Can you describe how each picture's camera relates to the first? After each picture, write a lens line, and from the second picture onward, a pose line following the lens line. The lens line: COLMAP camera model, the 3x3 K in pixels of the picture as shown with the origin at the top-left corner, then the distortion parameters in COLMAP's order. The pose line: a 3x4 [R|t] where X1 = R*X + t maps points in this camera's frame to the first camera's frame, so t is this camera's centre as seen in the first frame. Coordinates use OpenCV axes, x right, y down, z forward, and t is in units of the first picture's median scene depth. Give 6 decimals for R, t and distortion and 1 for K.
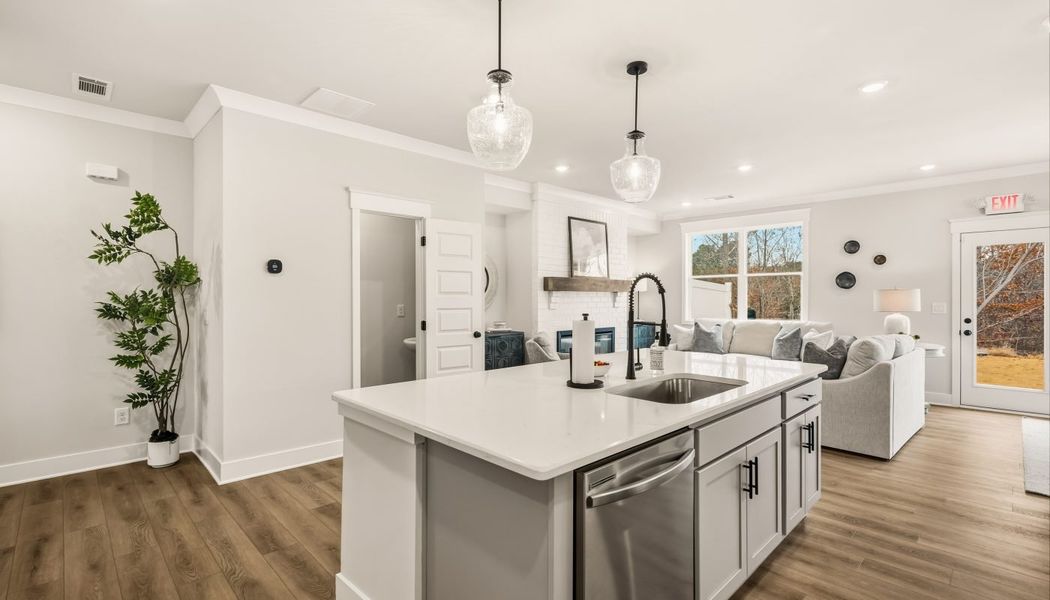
lens RADIAL K [[476.4, 0, 544.6], [0, 476.4, 298.5], [0, 0, 1]] dist [-0.010257, 0.002210]
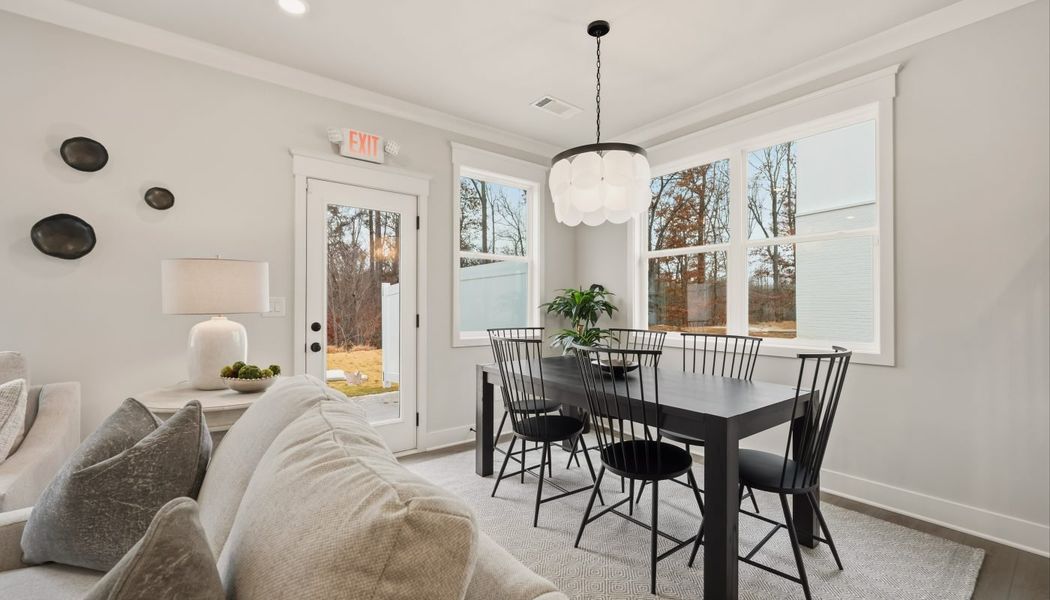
lens RADIAL K [[447.3, 0, 531.1], [0, 447.3, 304.9], [0, 0, 1]] dist [-0.016703, 0.003338]
pose [[0.123473, 0.003248, 0.992343, 0.373600], [0.002883, 0.999989, -0.003632, 0.021880], [-0.992344, 0.003310, 0.123462, 0.663479]]
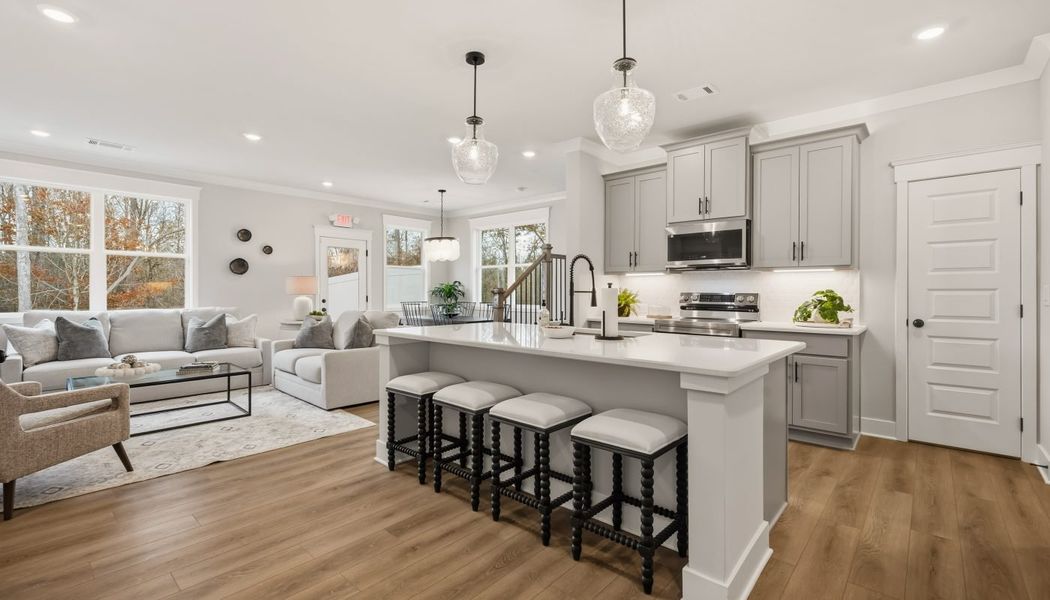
lens RADIAL K [[447.3, 0, 524.9], [0, 447.3, 294.3], [0, 0, 1]] dist [-0.016703, 0.003338]
pose [[-0.048789, -0.006137, 0.998790, -0.419251], [0.001942, 0.999979, 0.006239, 0.020352], [-0.998807, 0.002244, -0.048776, 0.482287]]
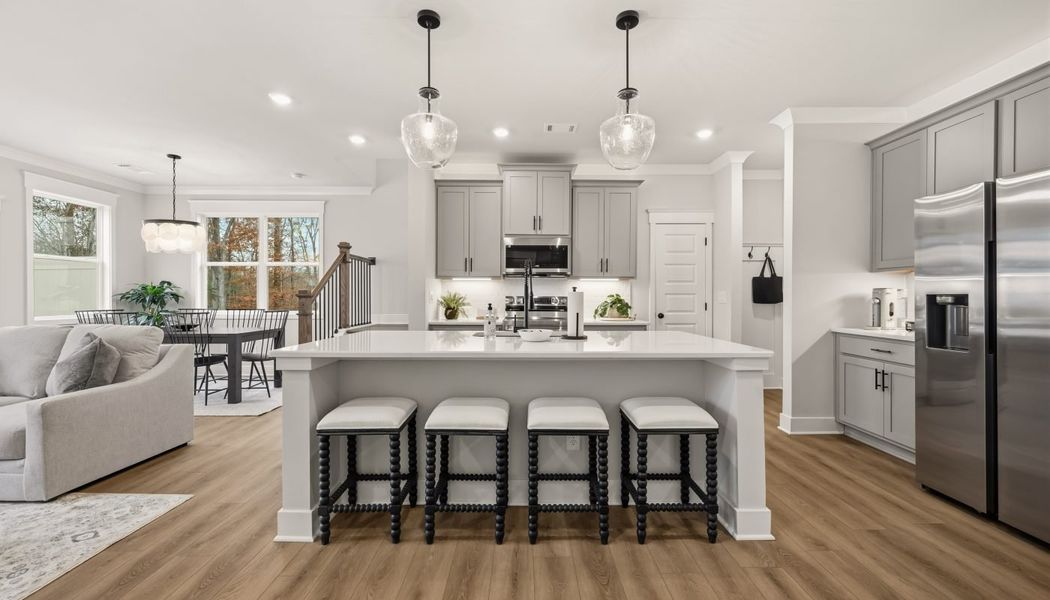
lens RADIAL K [[407.1, 0, 524.3], [0, 407.1, 300.7], [0, 0, 1]] dist [-0.003788, -0.000205]
pose [[-0.703243, -0.009260, 0.710889, -0.253043], [0.000390, 0.999910, 0.013410, 0.021037], [-0.710949, 0.009707, -0.703176, 0.725983]]
